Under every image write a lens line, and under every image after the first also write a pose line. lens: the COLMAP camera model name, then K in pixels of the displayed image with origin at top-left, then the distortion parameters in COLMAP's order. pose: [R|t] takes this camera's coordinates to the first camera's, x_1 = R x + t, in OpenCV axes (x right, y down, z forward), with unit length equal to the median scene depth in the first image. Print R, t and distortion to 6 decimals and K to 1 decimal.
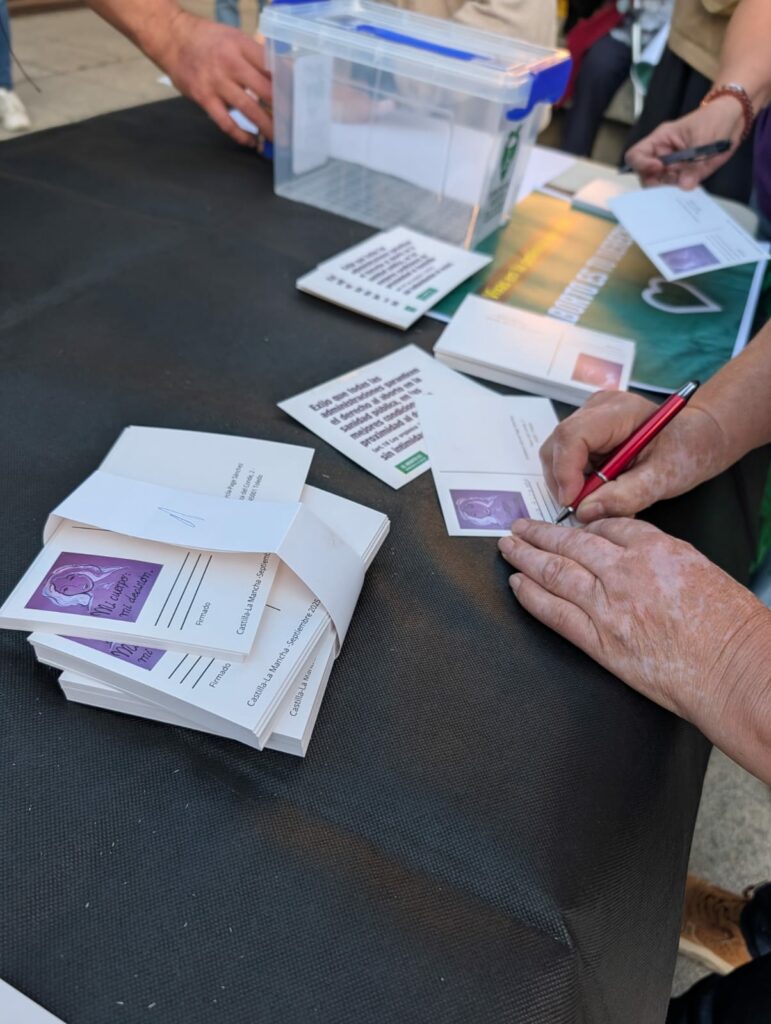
lens RADIAL K [[743.8, 0, 385.5], [0, 743.8, 512.0], [0, 0, 1]] dist [-0.002651, -0.004027]
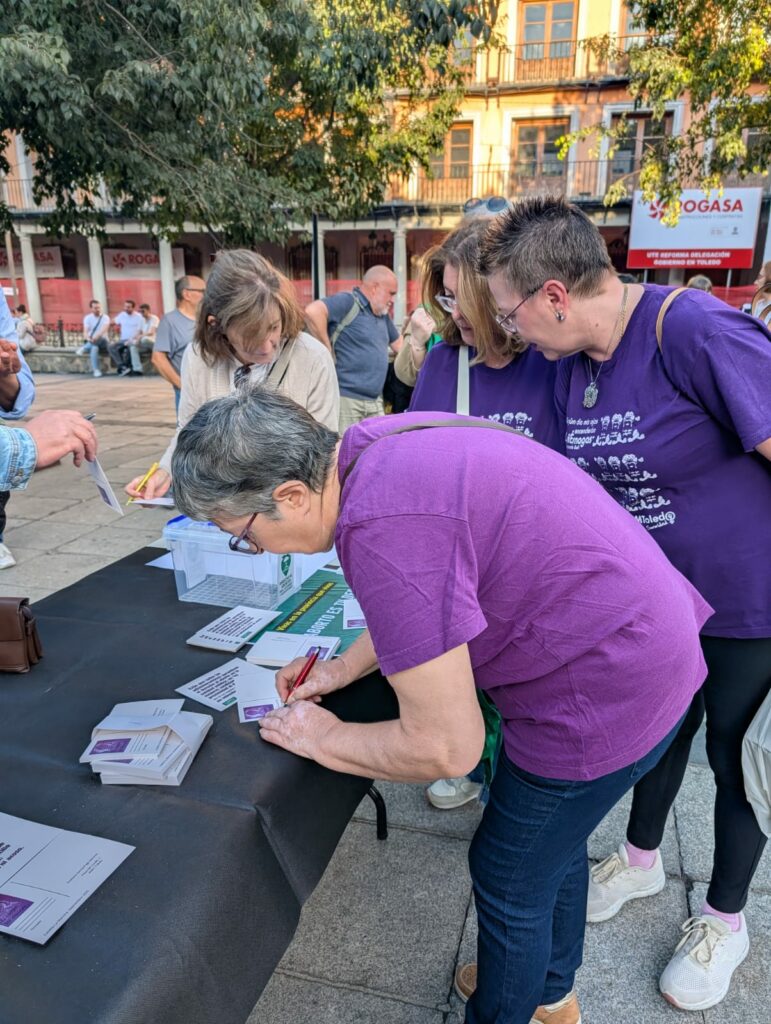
lens RADIAL K [[758.8, 0, 385.5], [0, 758.8, 512.0], [0, 0, 1]] dist [0.014834, 0.000525]
pose [[0.980702, -0.179682, 0.077058, 0.383570], [0.195413, 0.888595, -0.414985, 0.436372], [0.006092, 0.422035, 0.906559, -1.308953]]
